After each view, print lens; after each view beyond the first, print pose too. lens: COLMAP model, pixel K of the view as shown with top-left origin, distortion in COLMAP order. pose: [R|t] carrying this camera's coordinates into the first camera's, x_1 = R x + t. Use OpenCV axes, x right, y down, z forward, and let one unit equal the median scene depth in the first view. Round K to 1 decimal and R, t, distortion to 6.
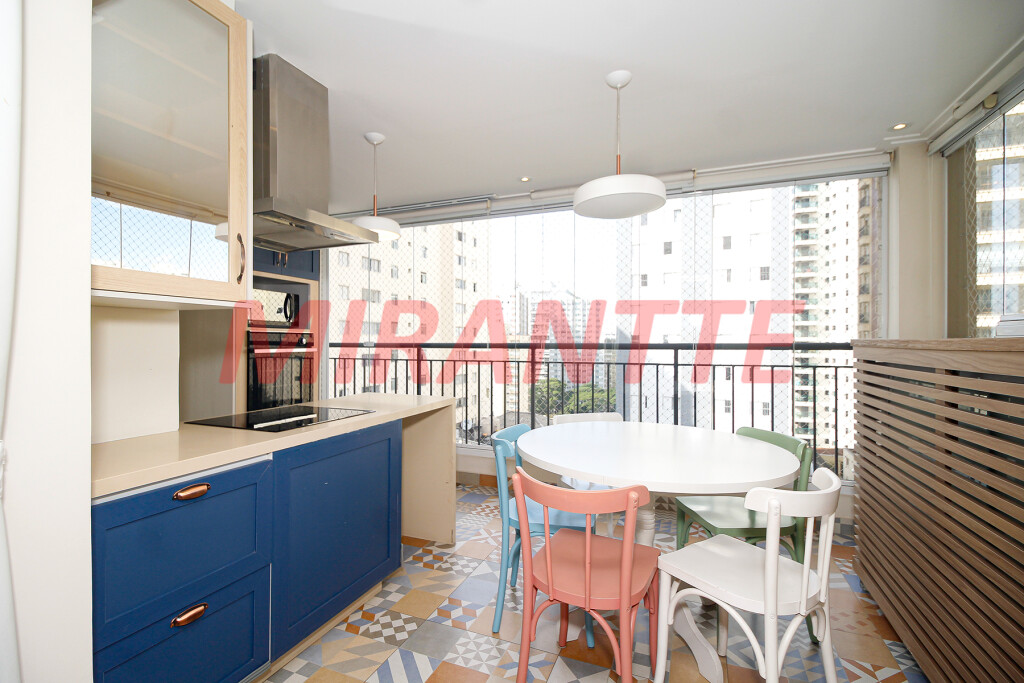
lens RADIAL K [[467.1, 0, 506.2], [0, 467.1, 341.2], [0, 0, 1]] dist [0.017358, -0.012136]
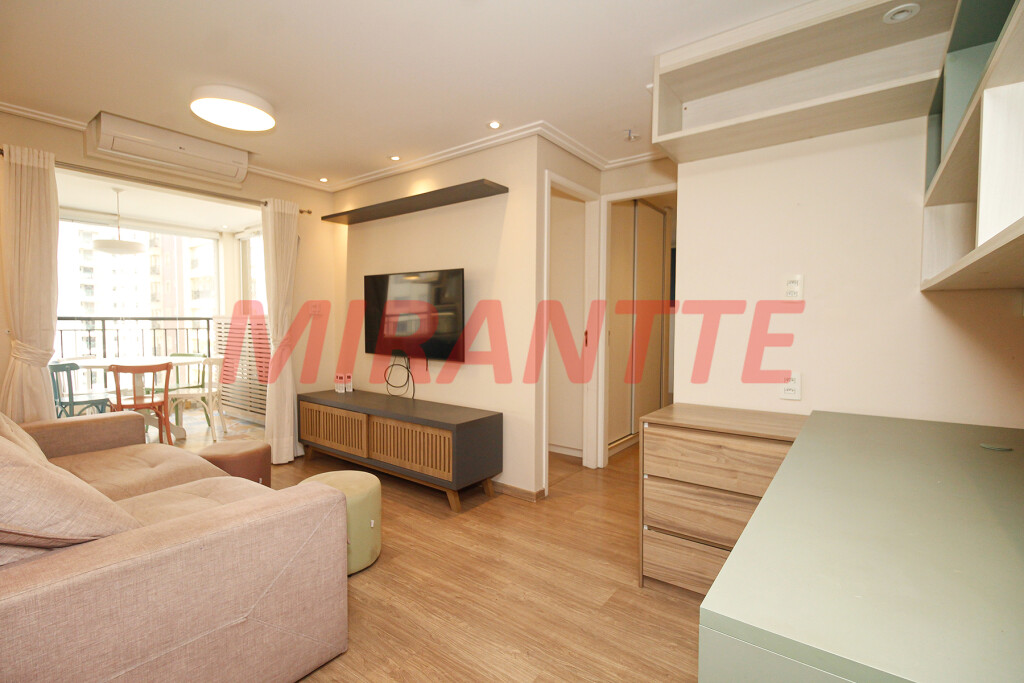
lens RADIAL K [[467.1, 0, 506.2], [0, 467.1, 341.2], [0, 0, 1]] dist [0.017358, -0.012136]
pose [[0.268032, -0.039560, 0.962598, -0.837660], [-0.004999, 0.999086, 0.042451, 0.013873], [-0.963397, -0.016191, 0.267589, -0.781317]]
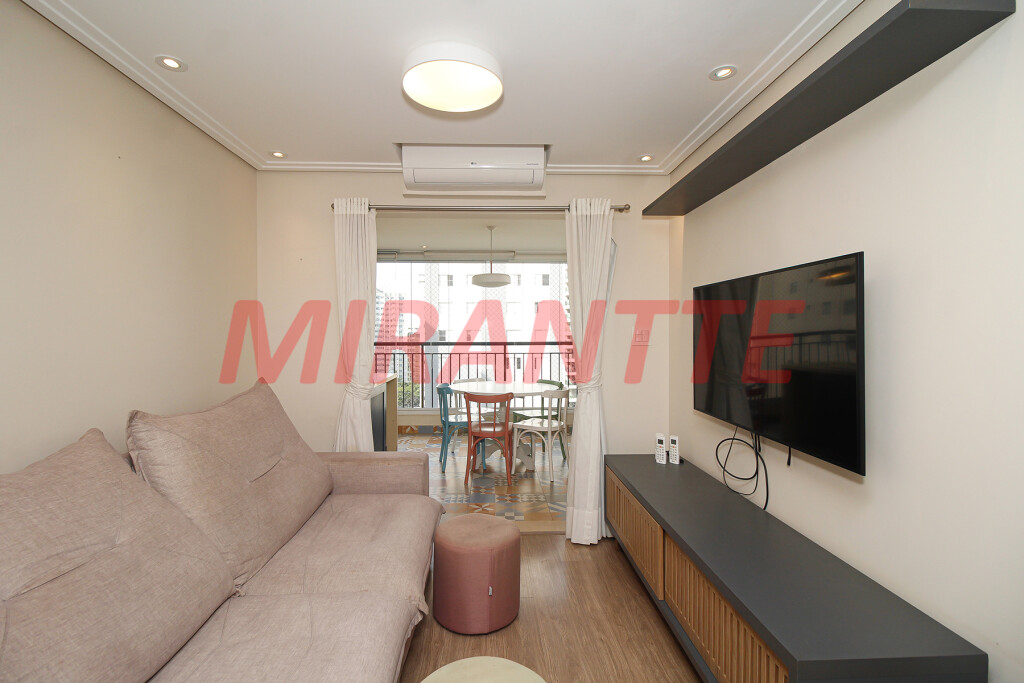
lens RADIAL K [[465.6, 0, 502.7], [0, 465.6, 343.0], [0, 0, 1]] dist [0.017274, -0.012440]
pose [[0.916195, -0.007849, 0.400655, -0.384400], [0.000789, 0.999842, 0.017783, -0.023263], [-0.400731, -0.015977, 0.916056, -0.683345]]
